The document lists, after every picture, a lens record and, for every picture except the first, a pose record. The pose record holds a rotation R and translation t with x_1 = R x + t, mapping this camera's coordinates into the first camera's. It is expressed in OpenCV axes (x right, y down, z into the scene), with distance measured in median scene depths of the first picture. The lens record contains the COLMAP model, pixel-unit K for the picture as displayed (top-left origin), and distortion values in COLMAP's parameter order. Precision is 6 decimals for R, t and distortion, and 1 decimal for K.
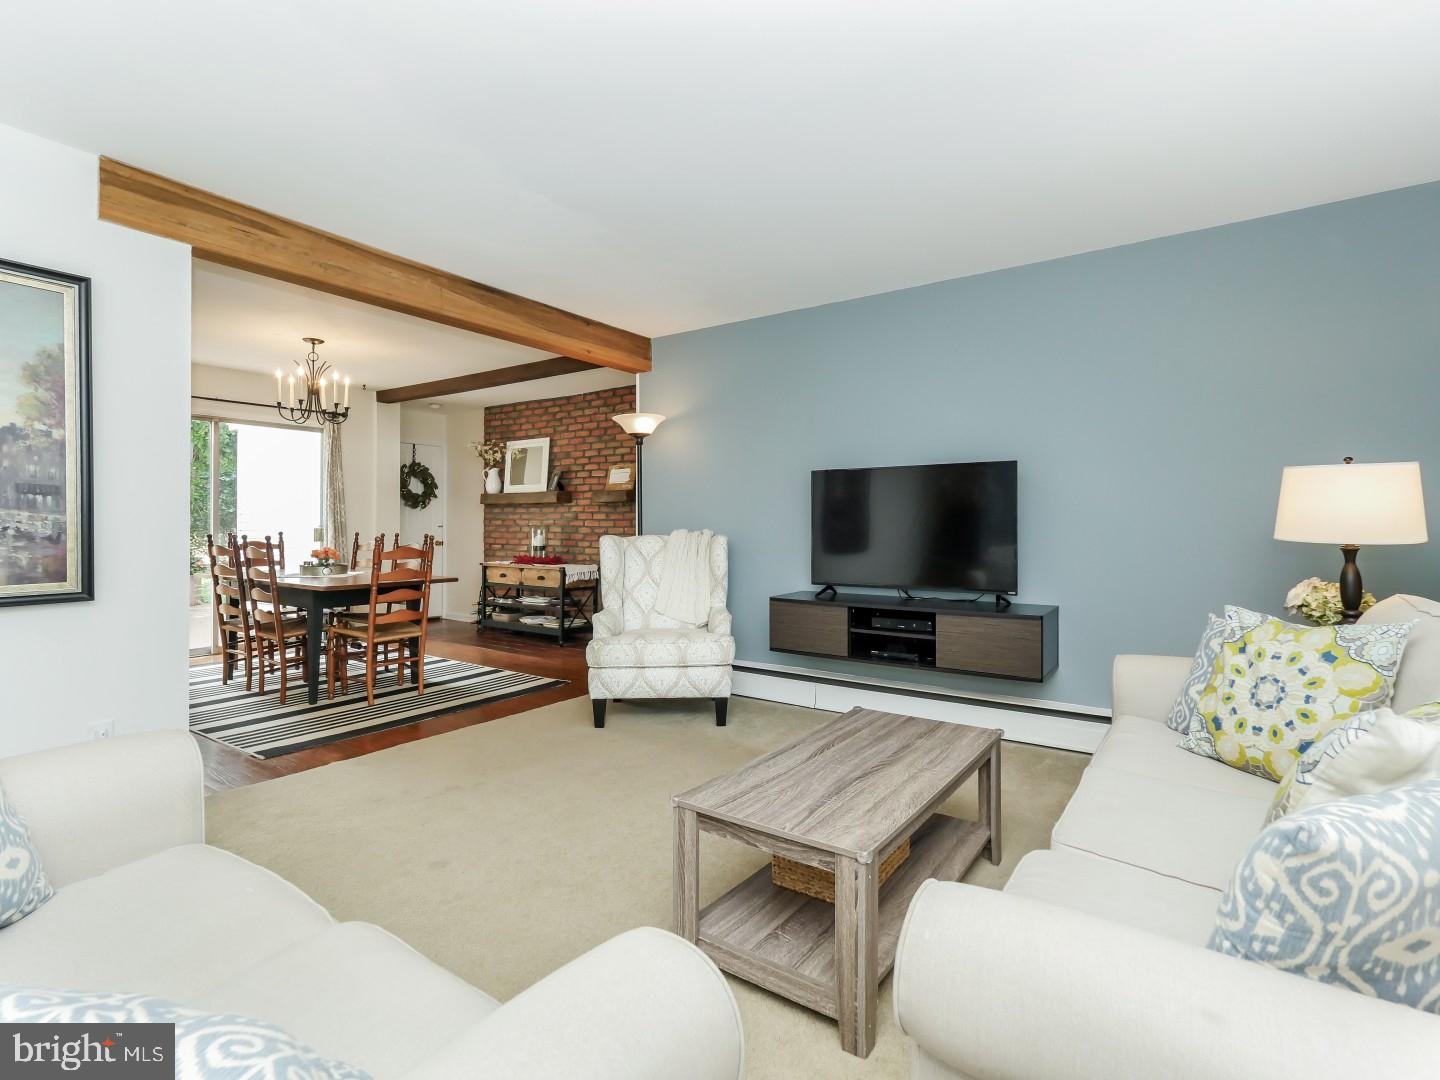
lens RADIAL K [[704.8, 0, 730.0], [0, 704.8, 525.1], [0, 0, 1]] dist [-0.000465, -0.000325]
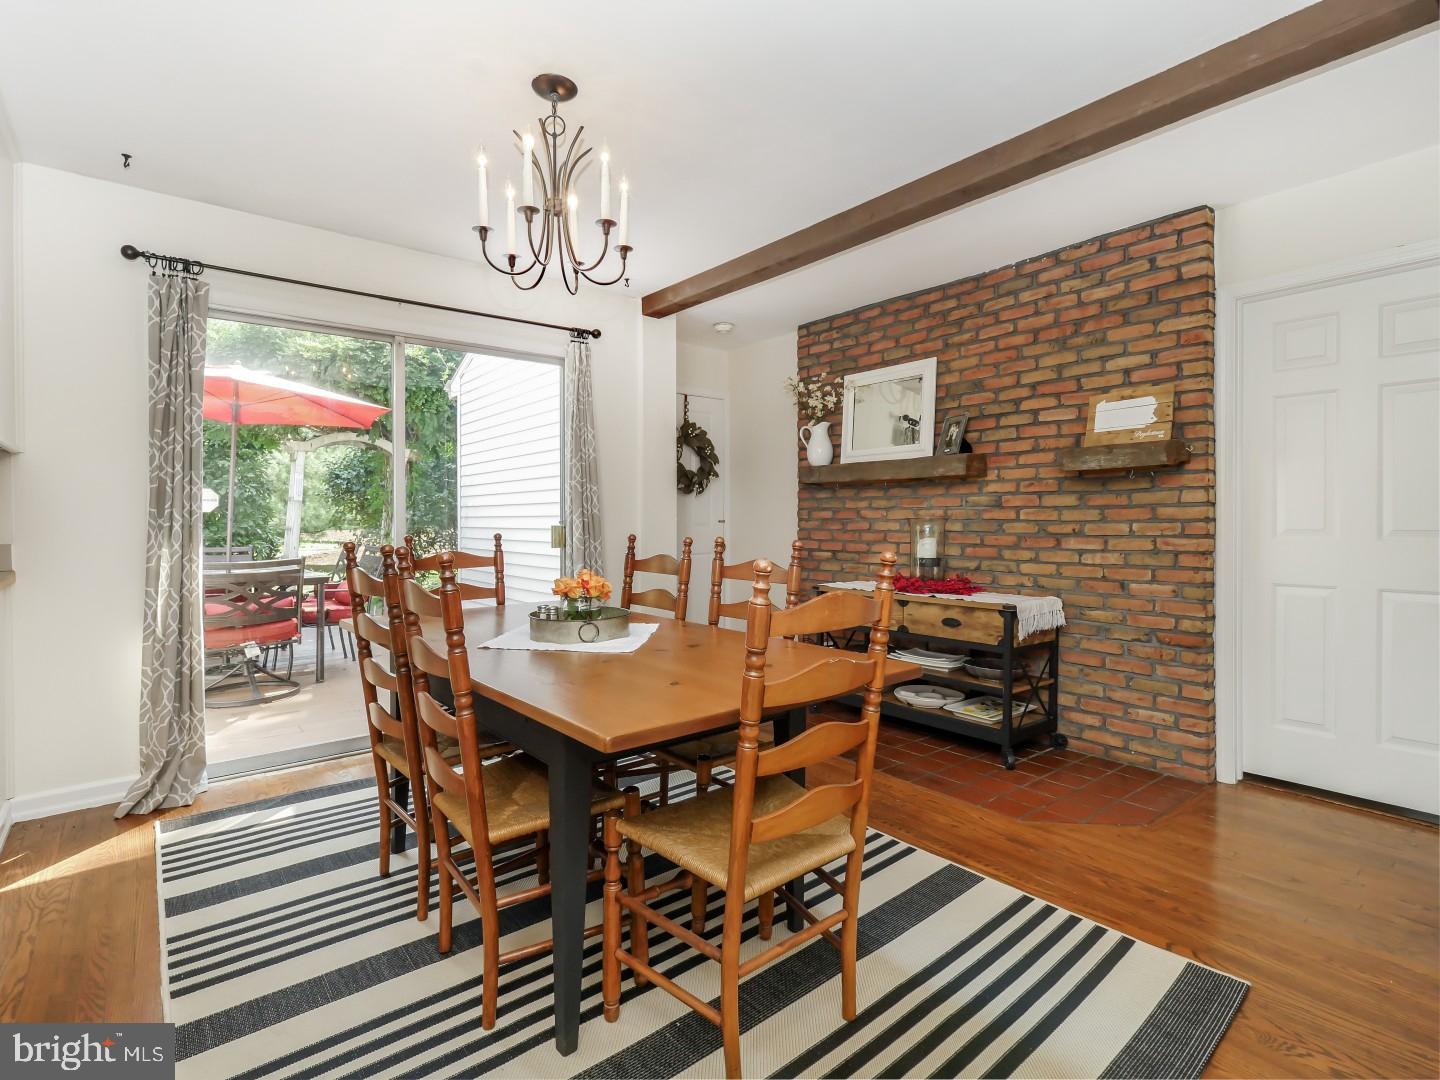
lens RADIAL K [[700.7, 0, 725.2], [0, 700.7, 517.1], [0, 0, 1]] dist [-0.000013, -0.000695]
pose [[0.961806, -0.006263, -0.273662, -0.269598], [0.005796, 0.999980, -0.002514, -0.000616], [0.273672, 0.000832, 0.961823, 0.442060]]
